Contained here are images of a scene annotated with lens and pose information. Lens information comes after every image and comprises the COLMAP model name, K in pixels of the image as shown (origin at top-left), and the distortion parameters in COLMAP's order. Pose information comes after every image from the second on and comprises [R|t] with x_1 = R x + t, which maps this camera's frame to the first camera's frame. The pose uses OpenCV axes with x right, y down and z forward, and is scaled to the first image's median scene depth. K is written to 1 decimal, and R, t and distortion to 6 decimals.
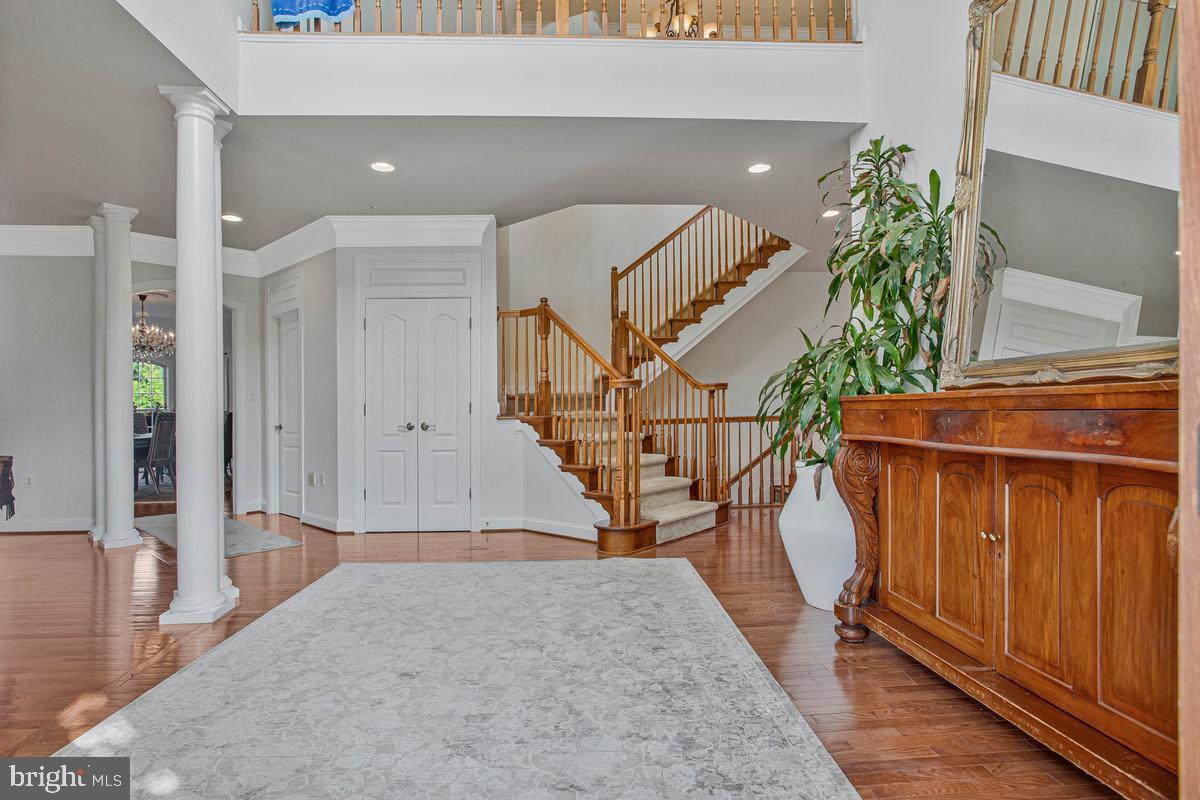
lens RADIAL K [[593.3, 0, 600.3], [0, 593.3, 413.0], [0, 0, 1]] dist [-0.001362, -0.000098]
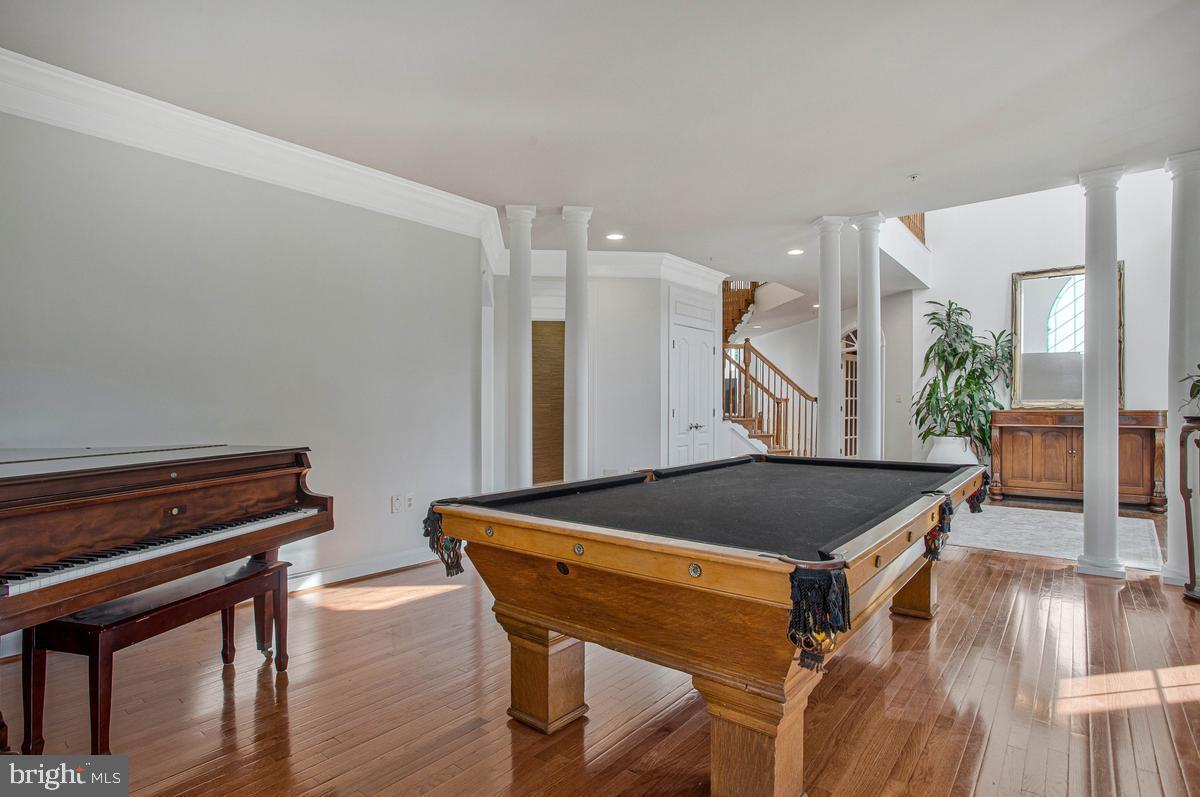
lens RADIAL K [[593.3, 0, 600.3], [0, 593.3, 411.5], [0, 0, 1]] dist [-0.001362, -0.000098]
pose [[0.669369, 0.004879, 0.742914, -1.410762], [0.000872, 0.999973, -0.007353, -0.000734], [-0.742929, 0.005570, 0.669347, 0.282634]]
